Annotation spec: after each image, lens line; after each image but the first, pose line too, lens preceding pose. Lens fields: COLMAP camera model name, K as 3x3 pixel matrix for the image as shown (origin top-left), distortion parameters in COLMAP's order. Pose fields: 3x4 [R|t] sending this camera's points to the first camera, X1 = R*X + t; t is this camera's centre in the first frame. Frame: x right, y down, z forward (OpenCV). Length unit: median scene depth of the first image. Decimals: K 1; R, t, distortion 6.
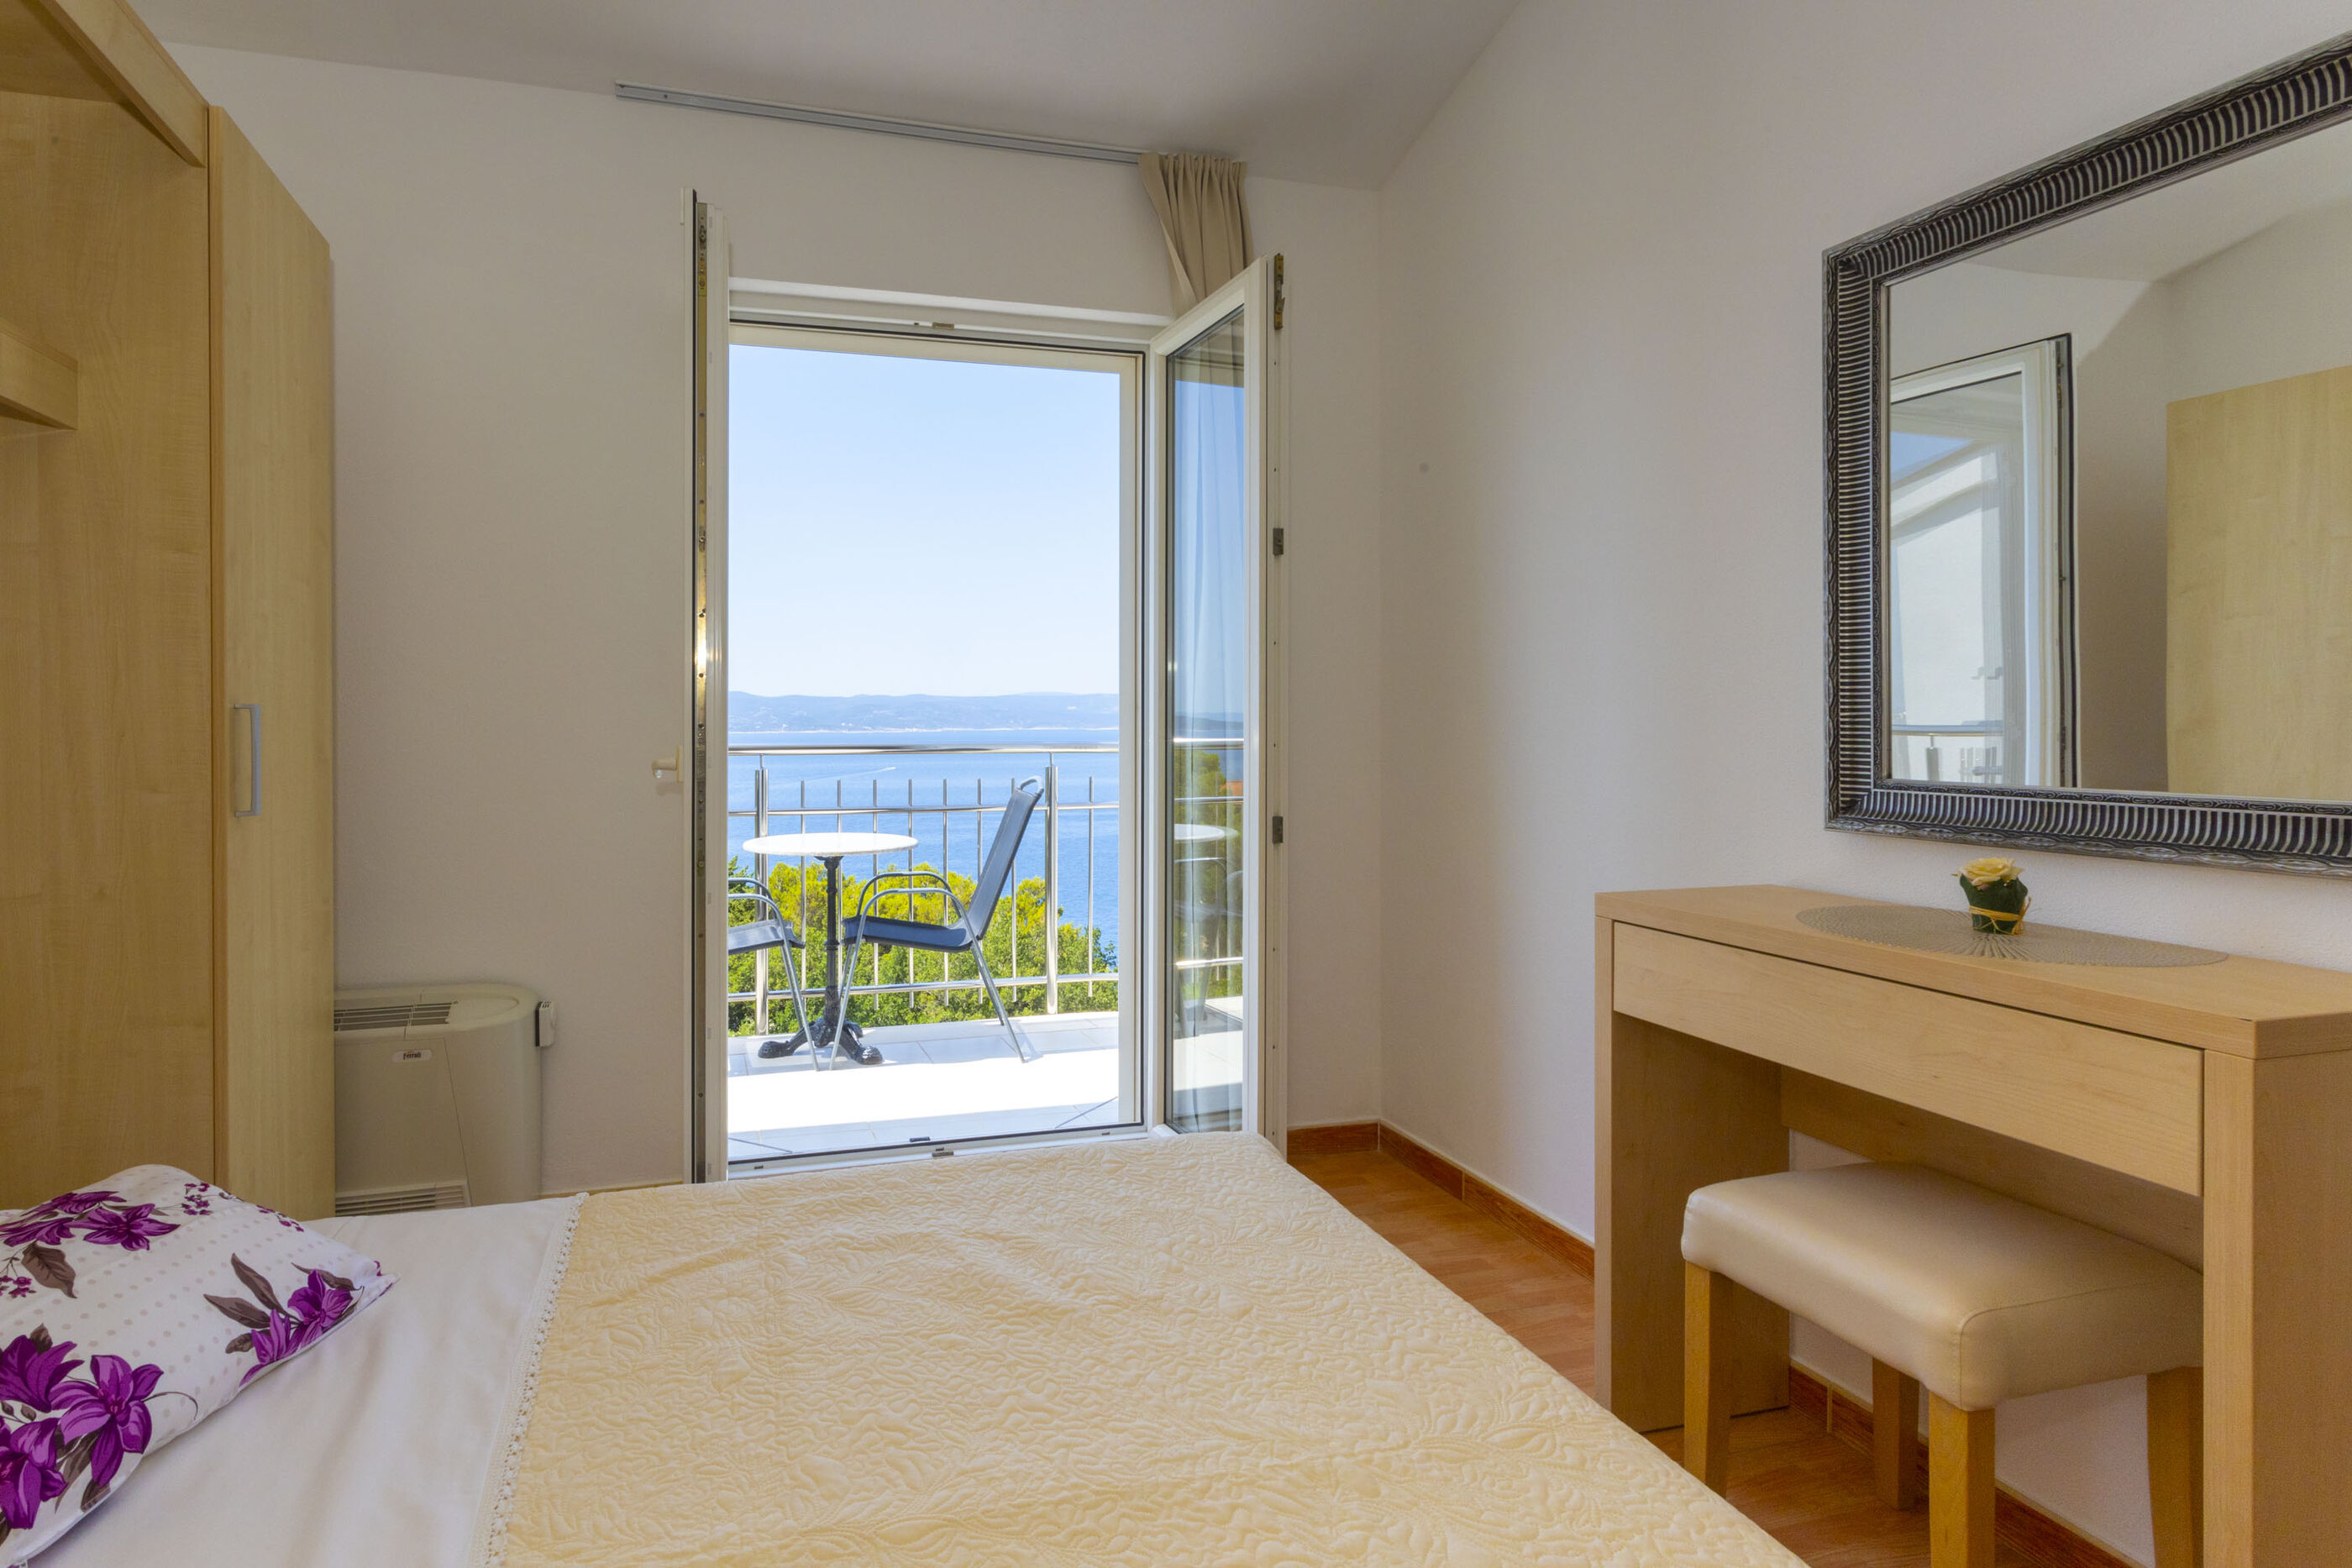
lens RADIAL K [[1138.1, 0, 1014.2], [0, 1138.1, 738.8], [0, 0, 1]] dist [0.000460, 0.000895]
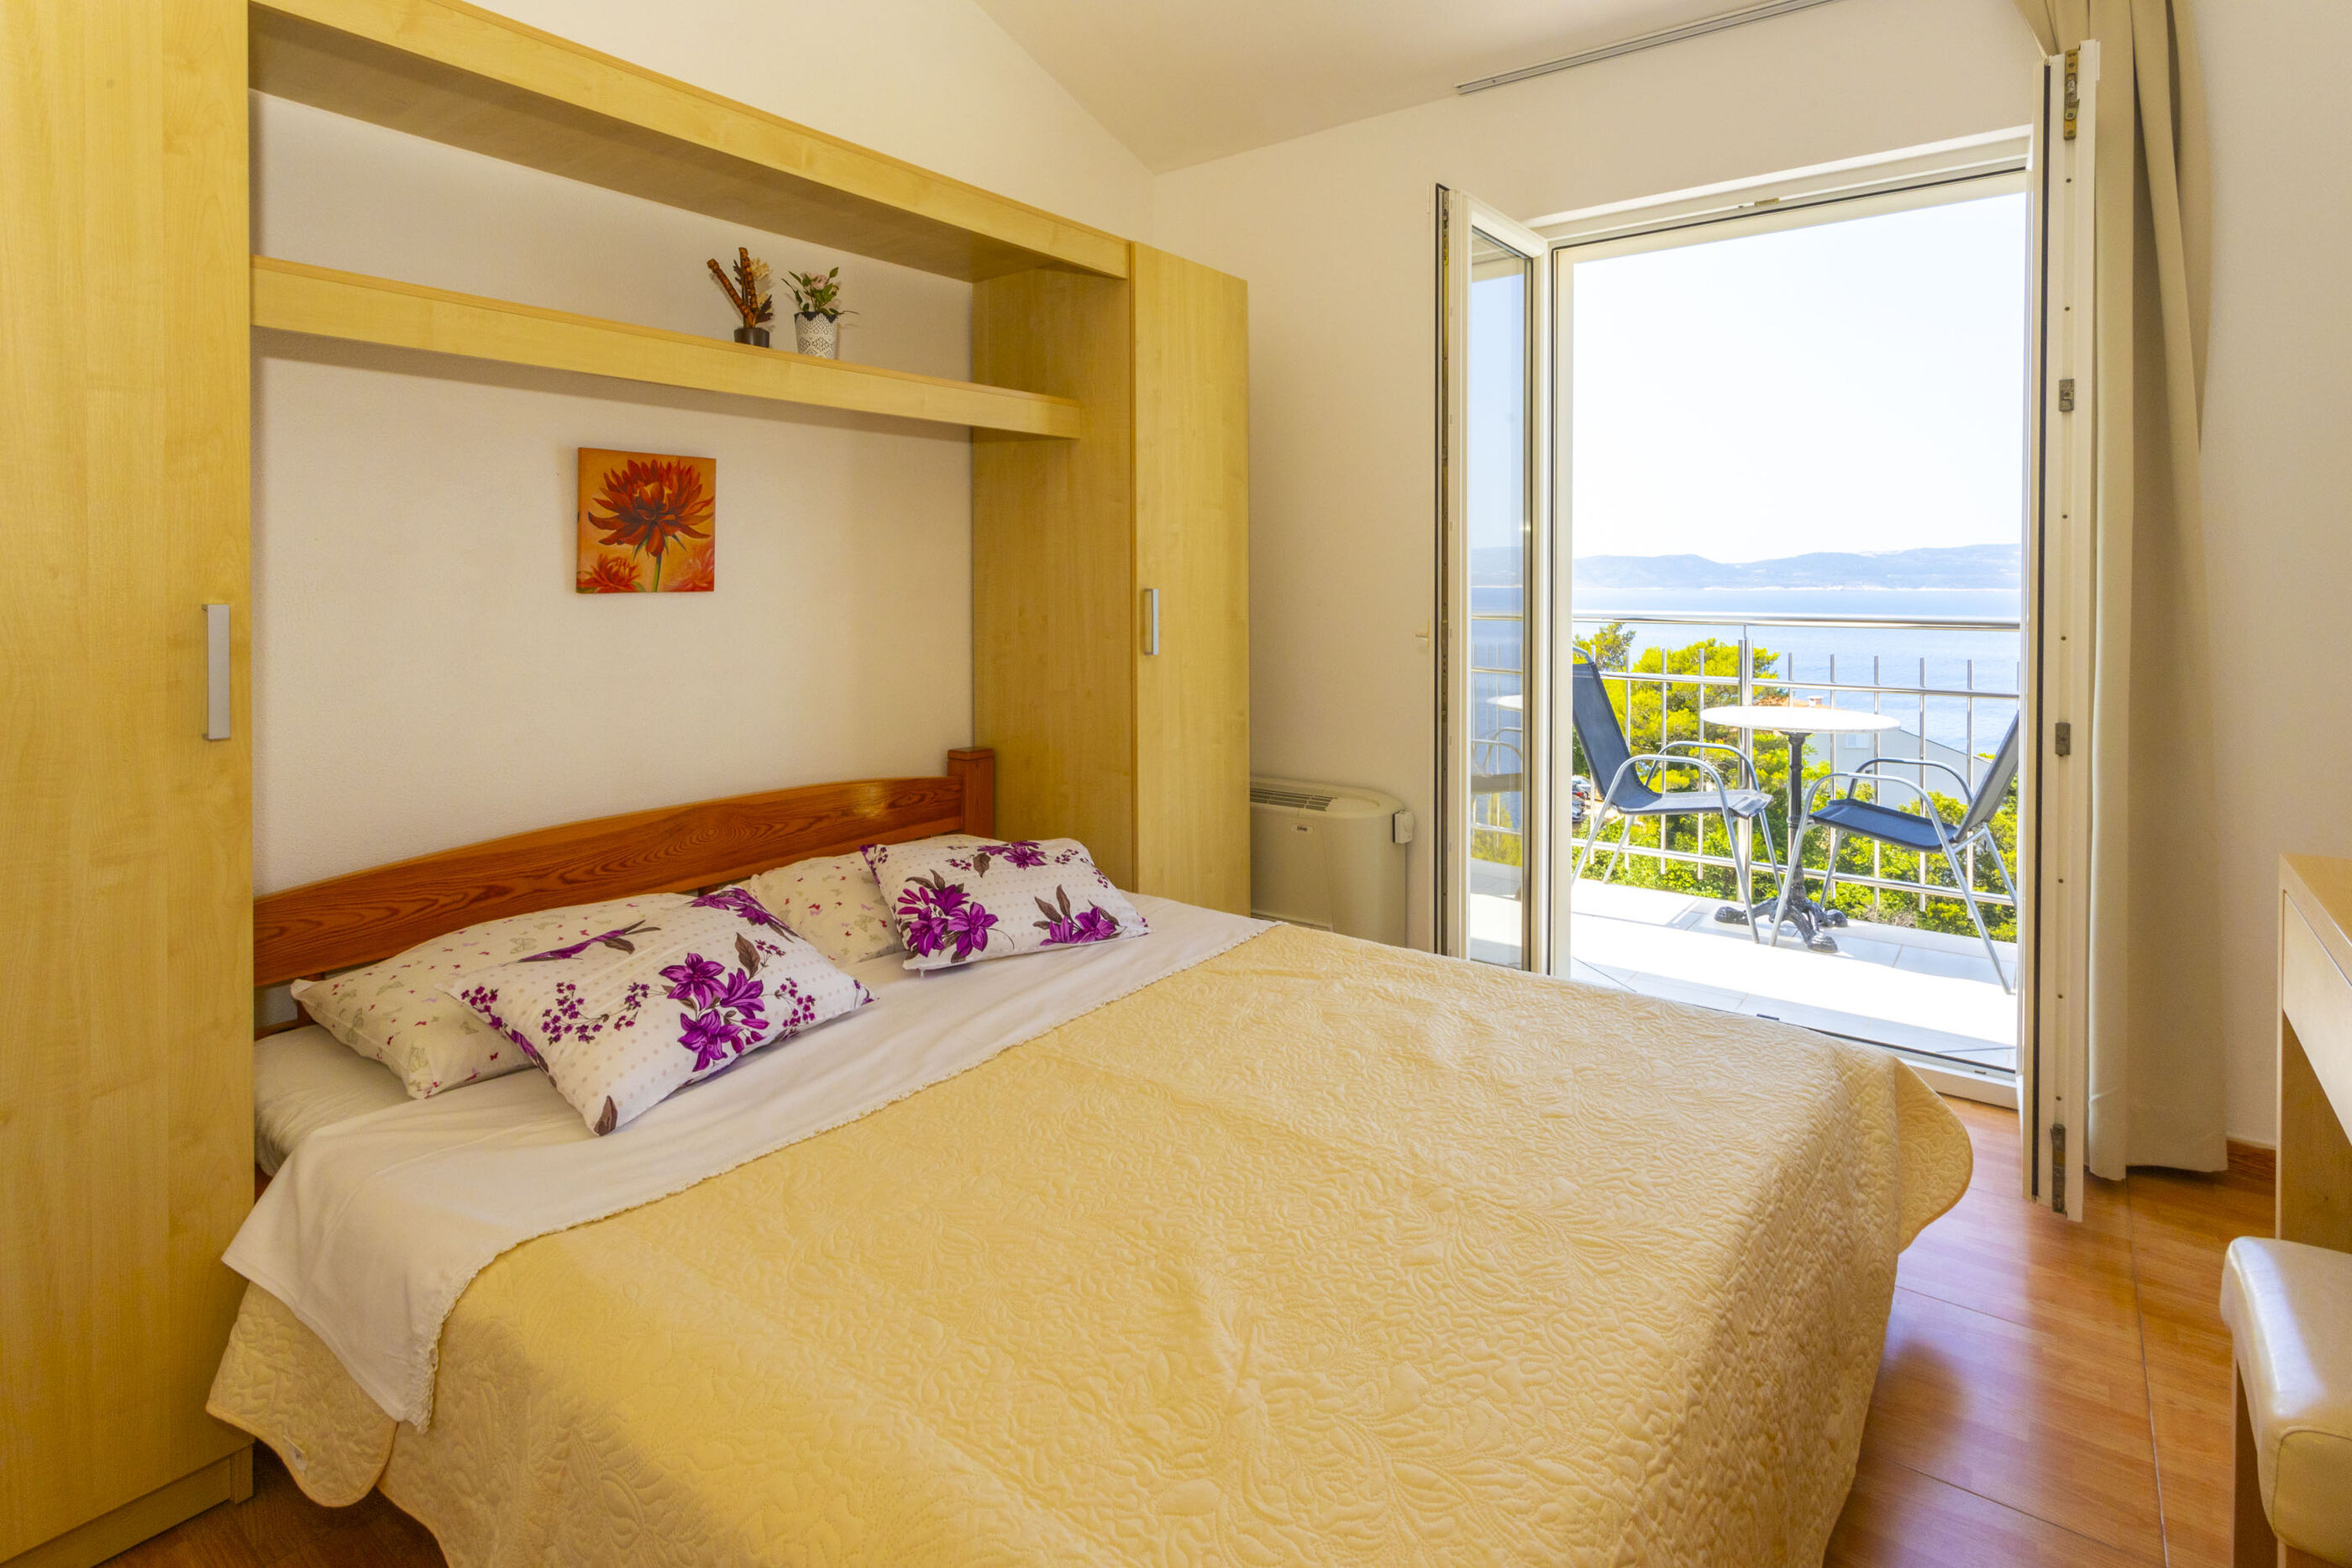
lens RADIAL K [[1157.0, 0, 1224.6], [0, 1157.0, 615.5], [0, 0, 1]] dist [-0.002902, 0.001221]
pose [[0.652691, 0.026859, -0.757148, 0.769796], [-0.013484, 0.999625, 0.023838, -0.036749], [0.757504, -0.005350, 0.652808, -0.039529]]
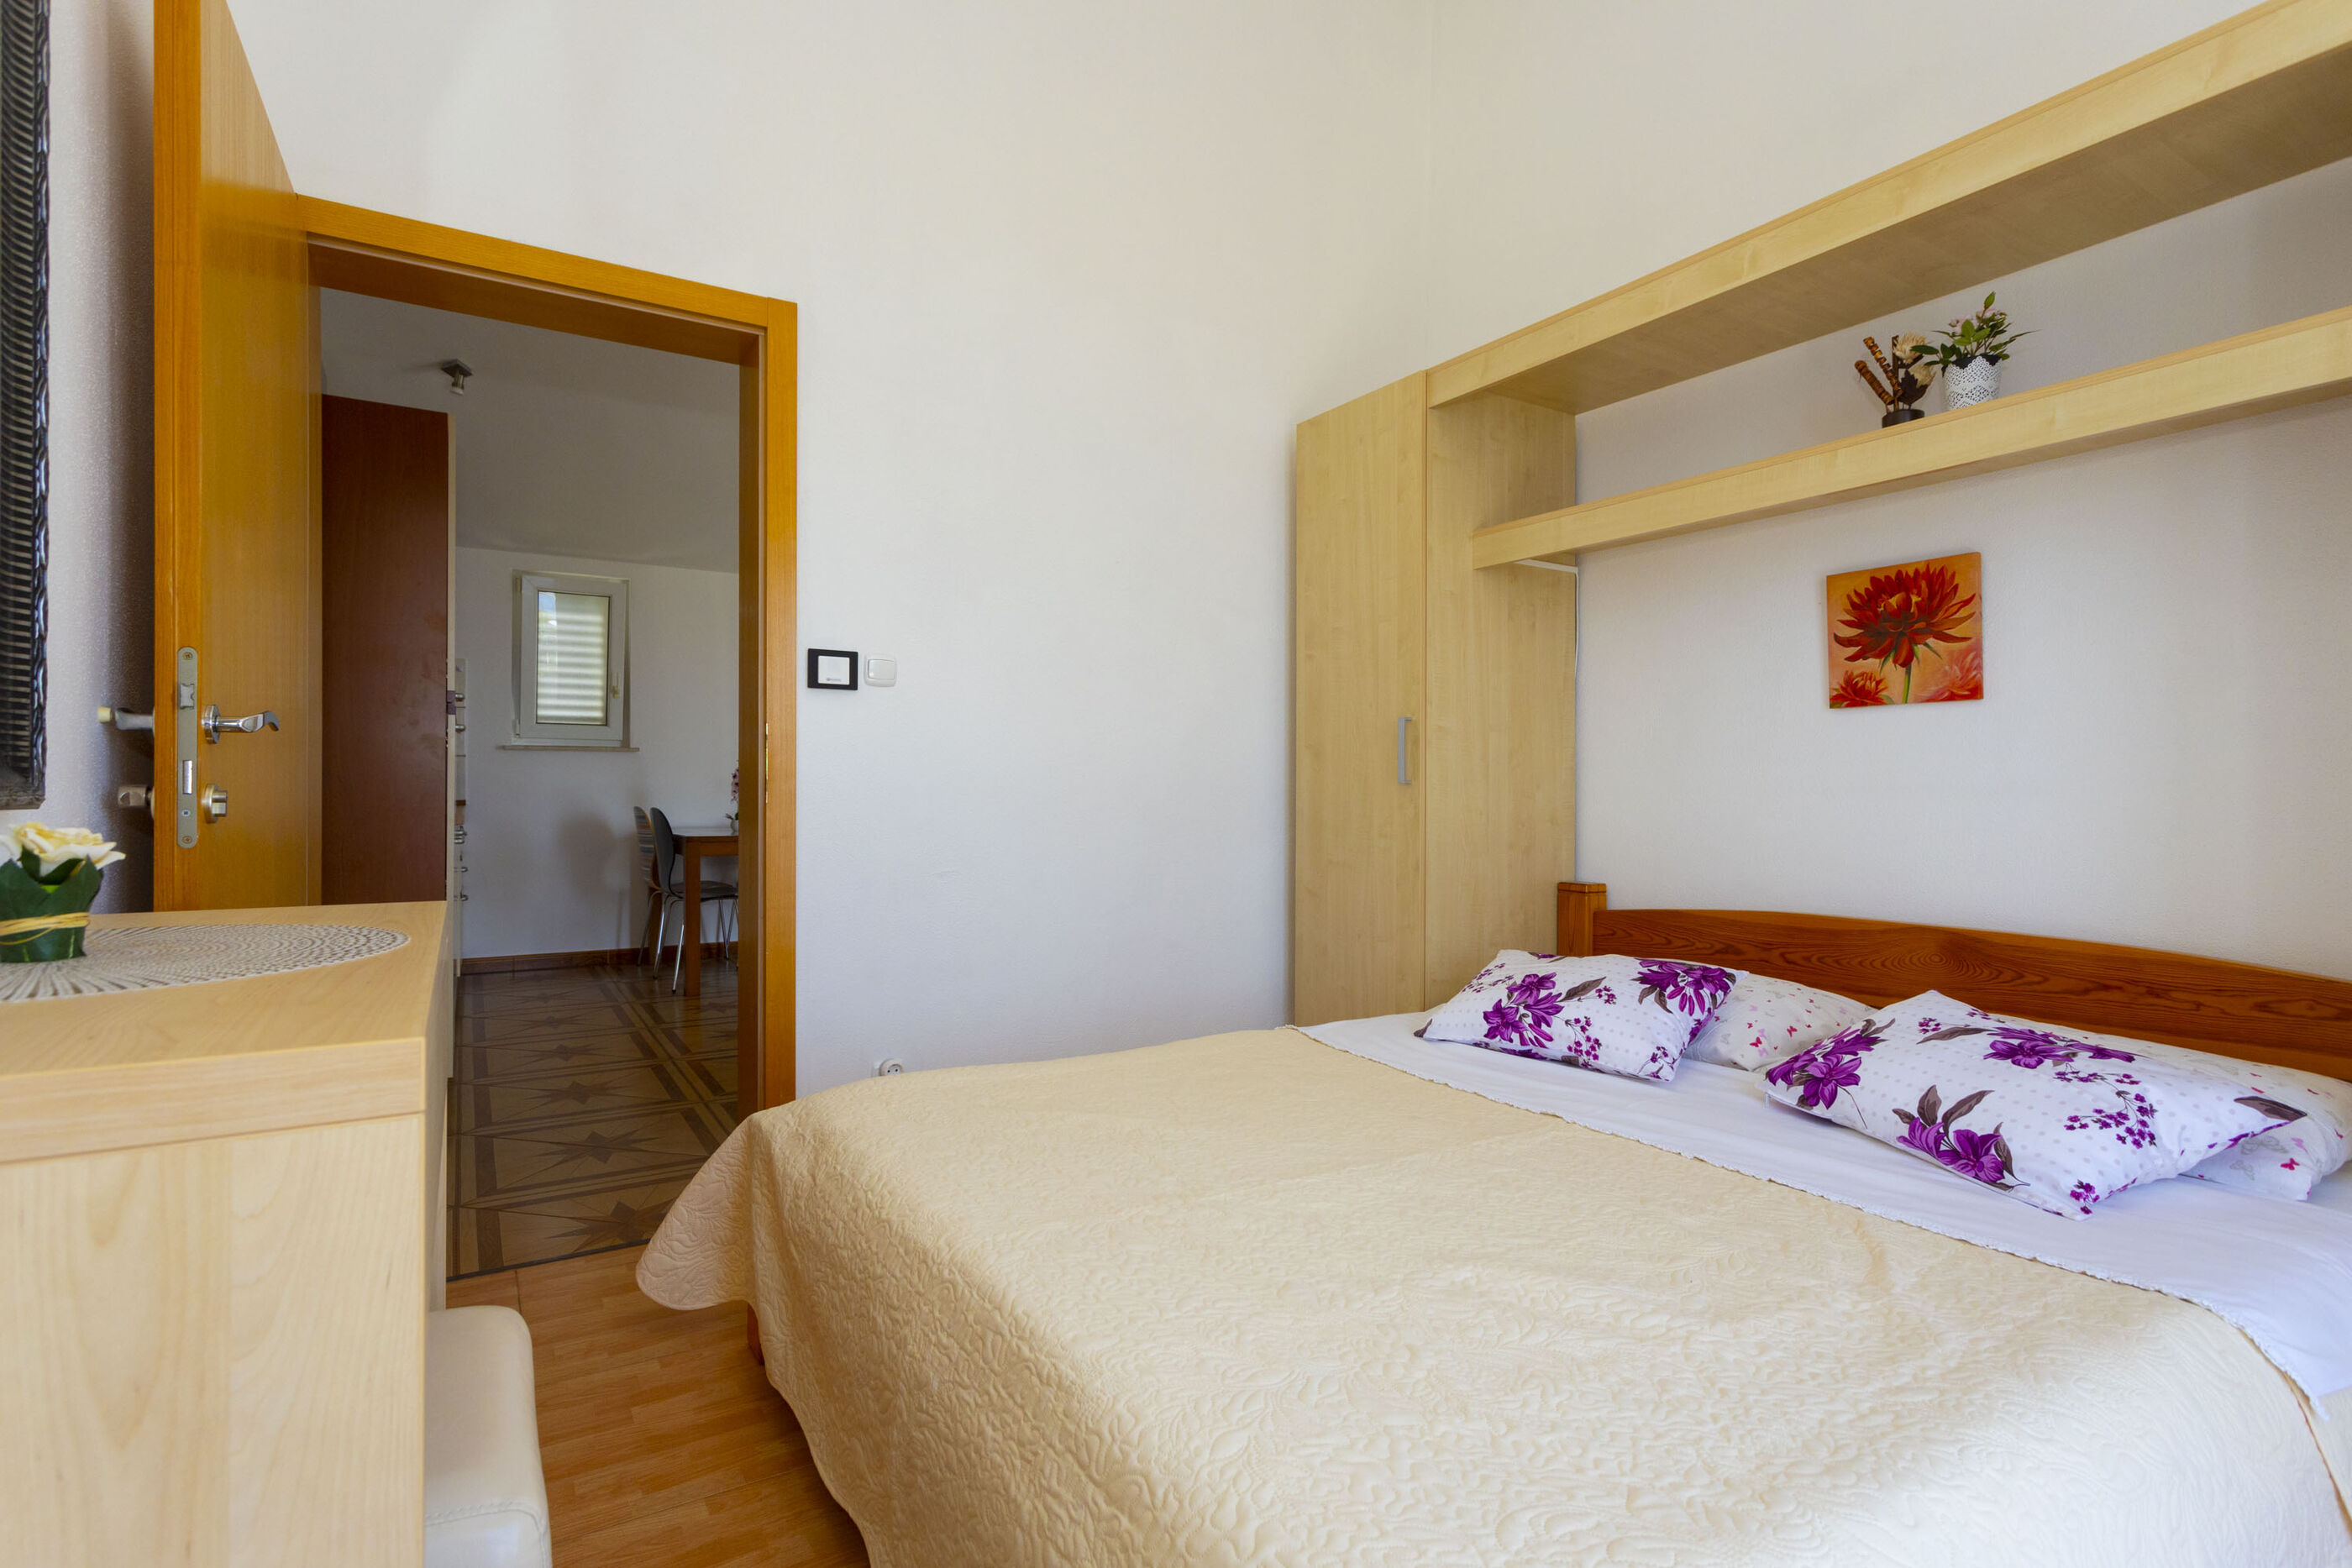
lens RADIAL K [[1235.7, 0, 1155.7], [0, 1235.7, 793.1], [0, 0, 1]] dist [0.012545, 0.000804]
pose [[-0.959532, 0.001270, -0.281597, 0.513725], [-0.002503, 0.999912, 0.013039, 0.080175], [0.281589, 0.013216, -0.959444, 1.709366]]
